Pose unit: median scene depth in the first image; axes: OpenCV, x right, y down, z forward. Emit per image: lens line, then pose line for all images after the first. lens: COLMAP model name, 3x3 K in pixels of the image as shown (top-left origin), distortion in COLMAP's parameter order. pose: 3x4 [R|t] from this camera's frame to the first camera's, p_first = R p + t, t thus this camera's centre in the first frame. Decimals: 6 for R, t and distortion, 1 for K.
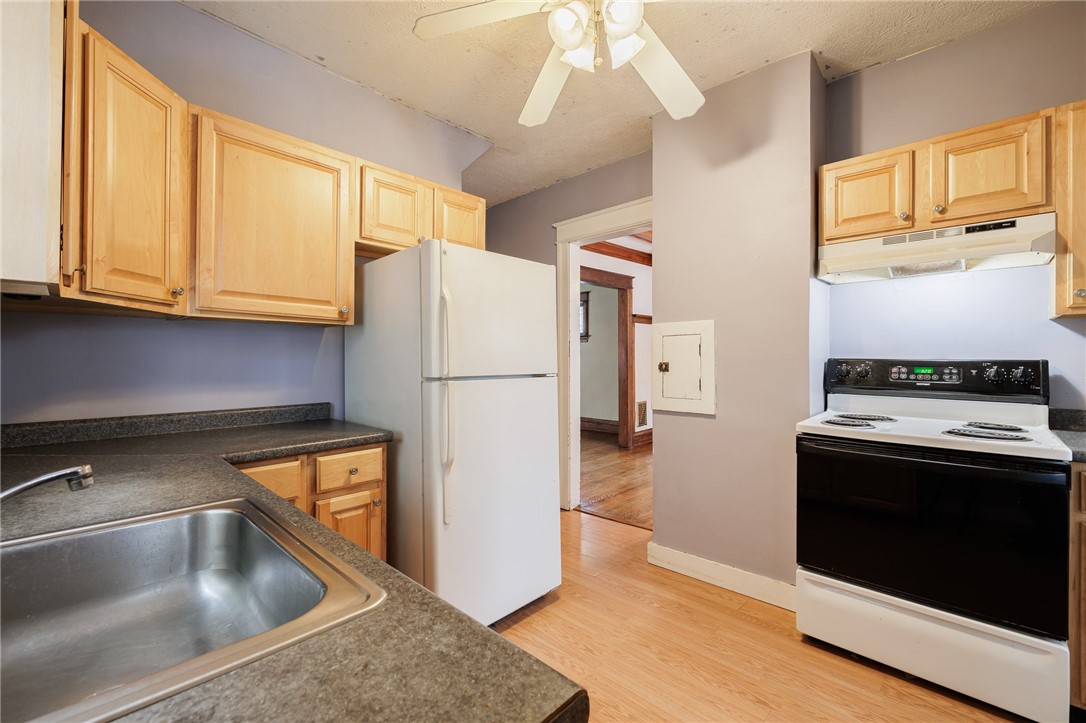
lens RADIAL K [[455.5, 0, 537.6], [0, 455.5, 355.8], [0, 0, 1]] dist [-0.001025, -0.000102]
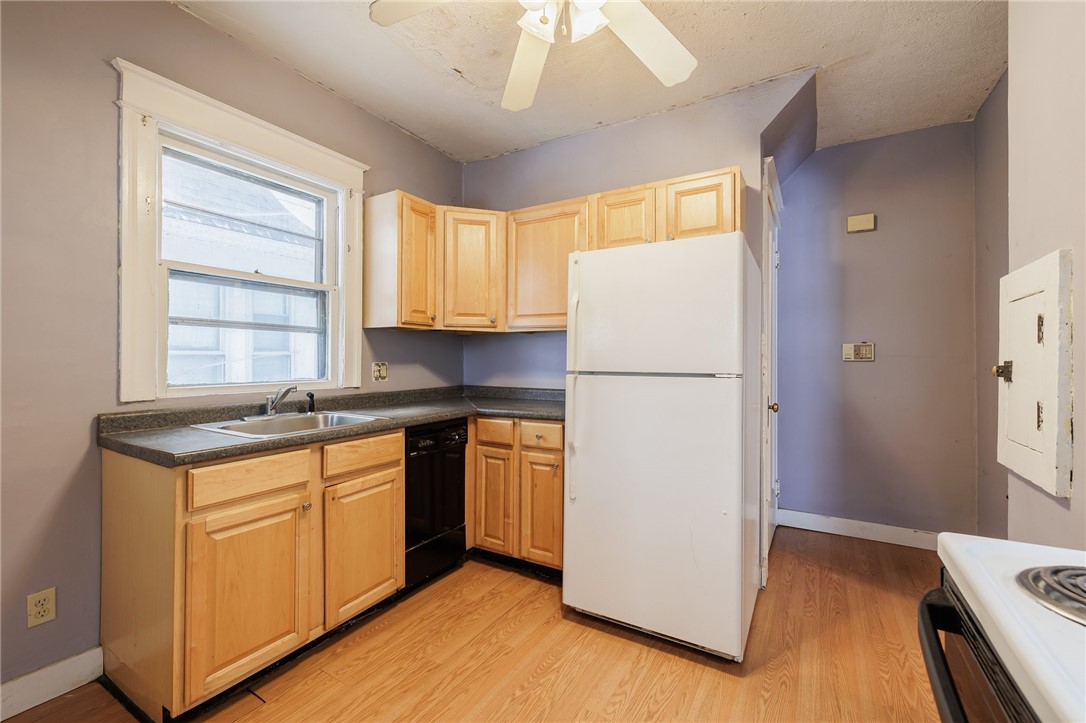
lens RADIAL K [[455.5, 0, 537.6], [0, 455.5, 355.8], [0, 0, 1]] dist [-0.001025, -0.000102]
pose [[0.215022, -0.005269, -0.976595, 0.916059], [0.005882, 0.999974, -0.004100, 0.012727], [0.976592, -0.004863, 0.215047, 0.675585]]
